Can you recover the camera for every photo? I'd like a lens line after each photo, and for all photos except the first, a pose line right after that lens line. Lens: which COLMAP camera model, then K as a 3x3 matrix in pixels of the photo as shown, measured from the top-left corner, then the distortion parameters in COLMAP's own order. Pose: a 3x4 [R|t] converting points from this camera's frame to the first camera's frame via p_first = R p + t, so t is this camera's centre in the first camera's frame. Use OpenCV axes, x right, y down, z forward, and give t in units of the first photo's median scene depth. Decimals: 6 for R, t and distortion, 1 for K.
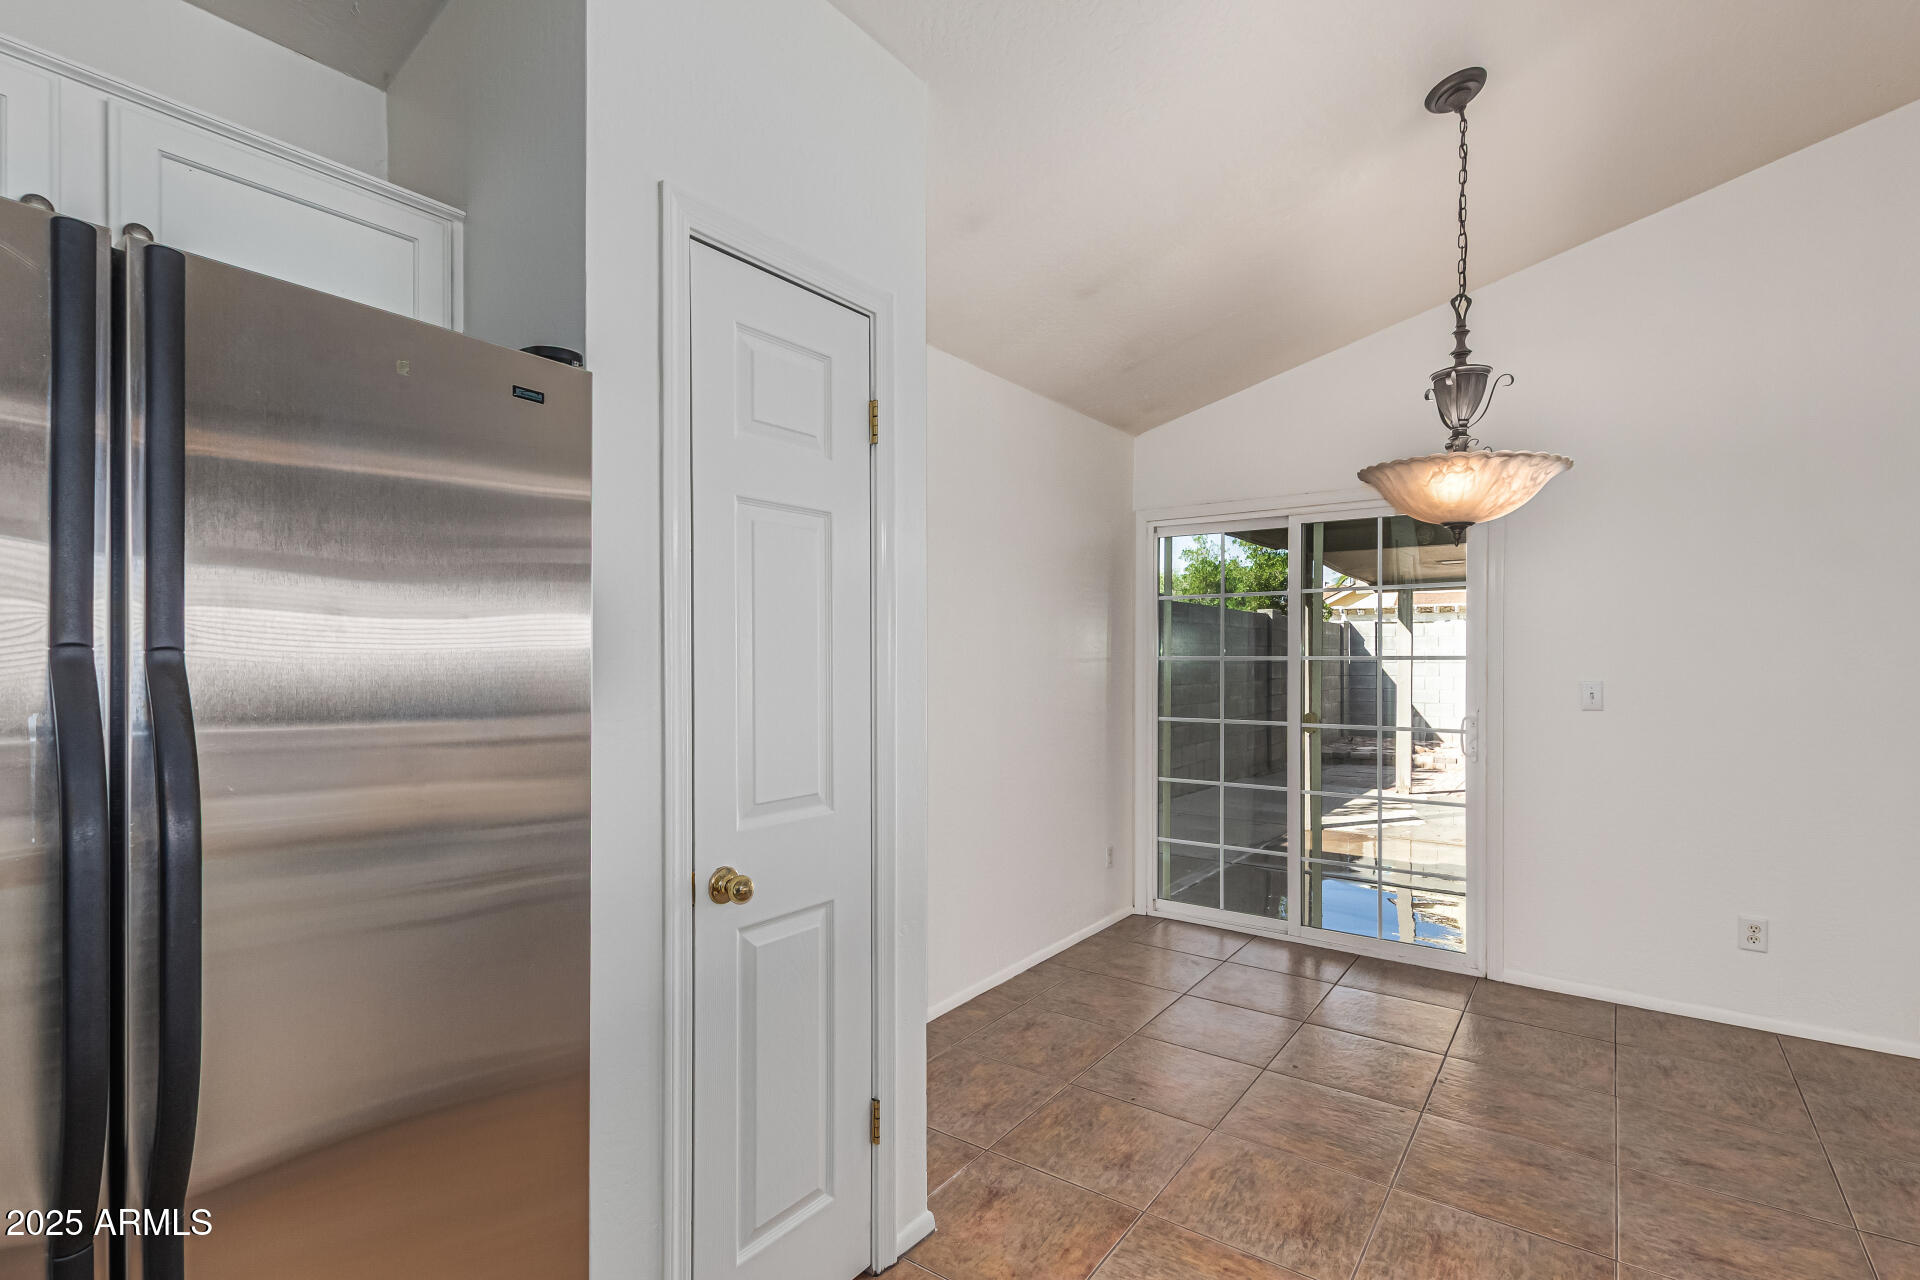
lens RADIAL K [[896.7, 0, 973.6], [0, 896.7, 660.2], [0, 0, 1]] dist [0.005054, -0.000767]
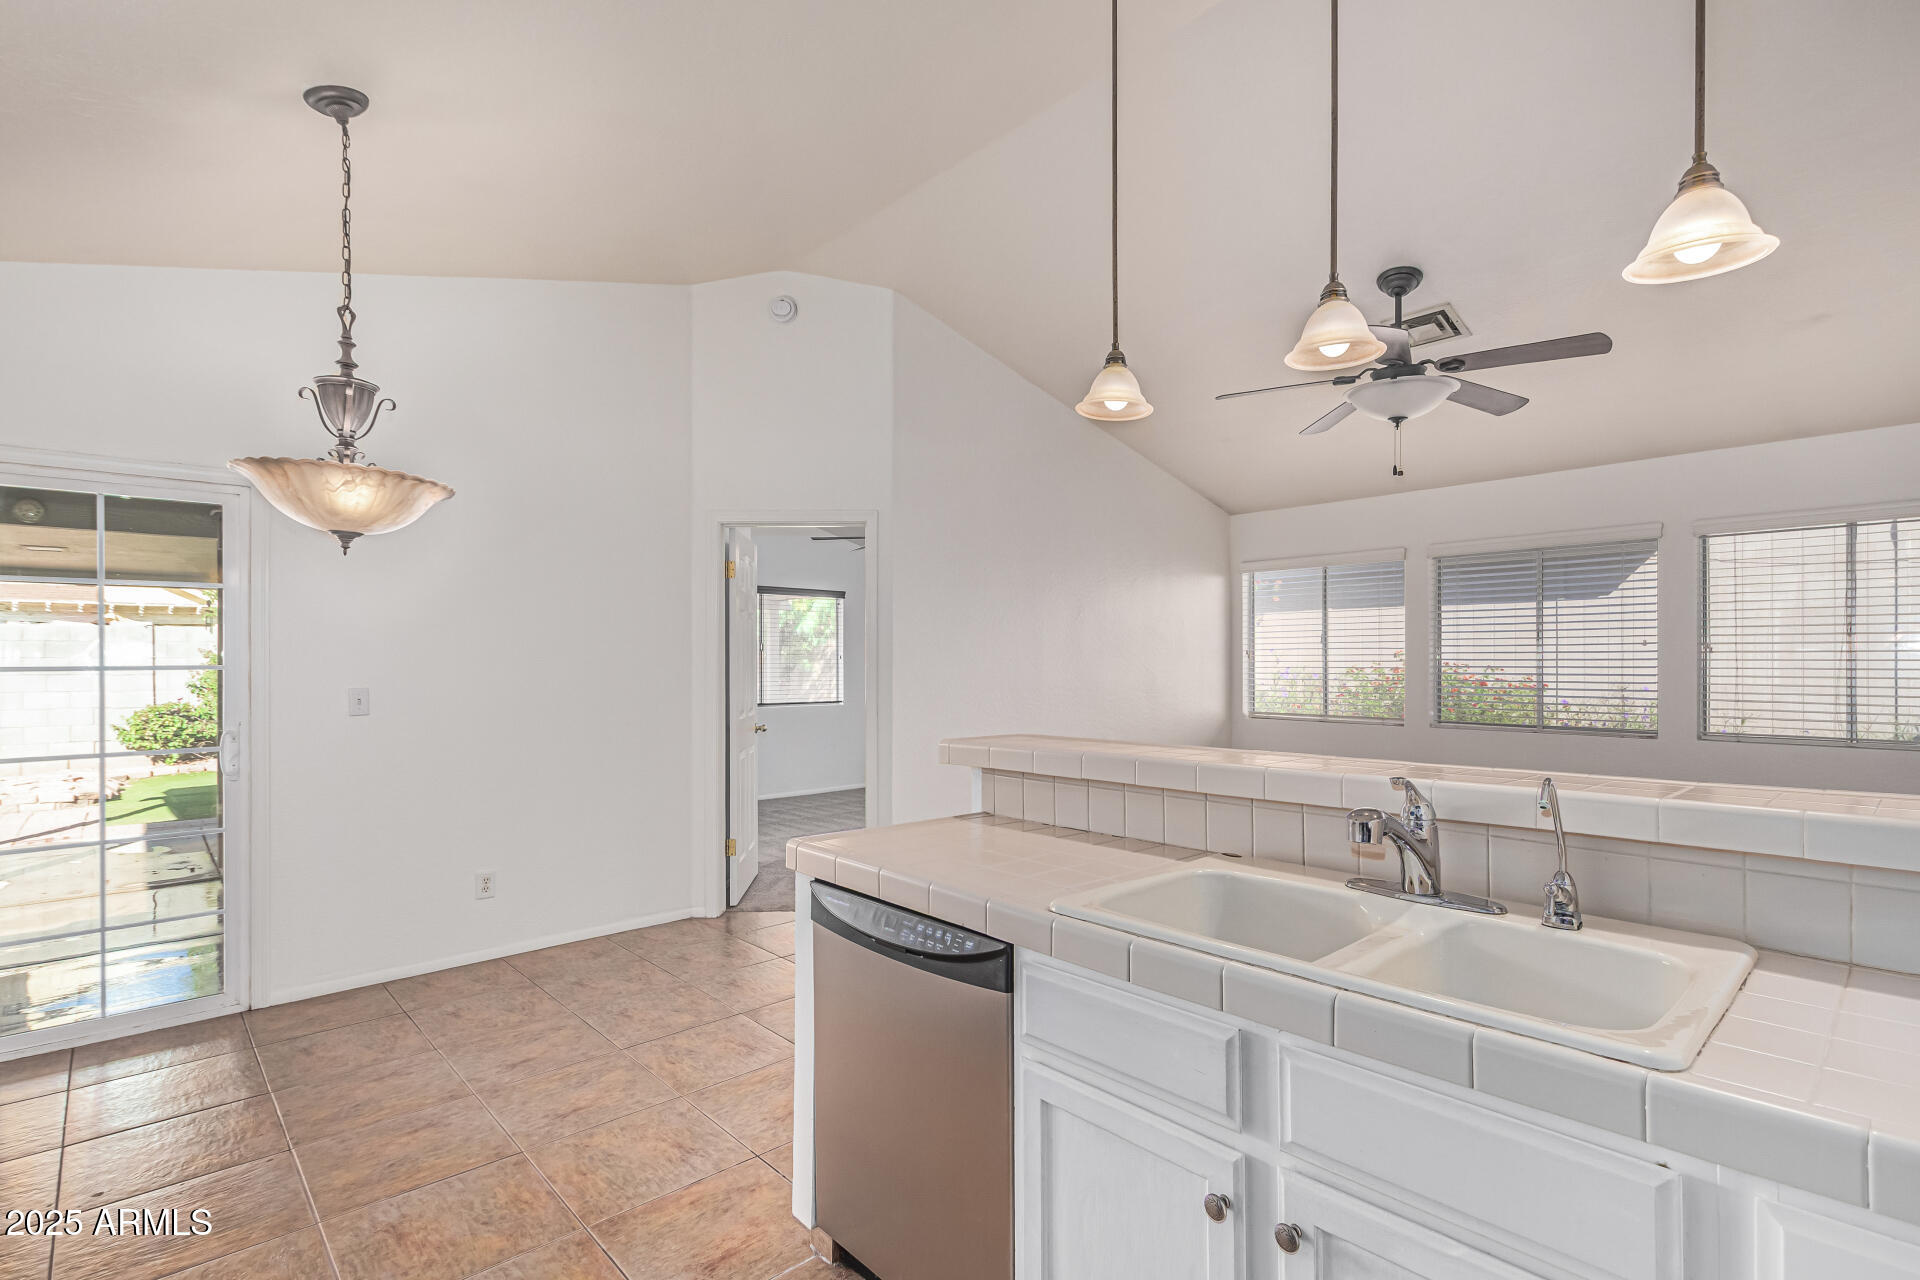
lens RADIAL K [[913.6, 0, 952.0], [0, 913.6, 656.8], [0, 0, 1]] dist [0.013222, 0.000261]
pose [[0.215151, -0.000815, 0.976581, -0.321727], [0.013685, 0.999904, -0.002181, -0.001466], [-0.976485, 0.013834, 0.215141, 0.117581]]
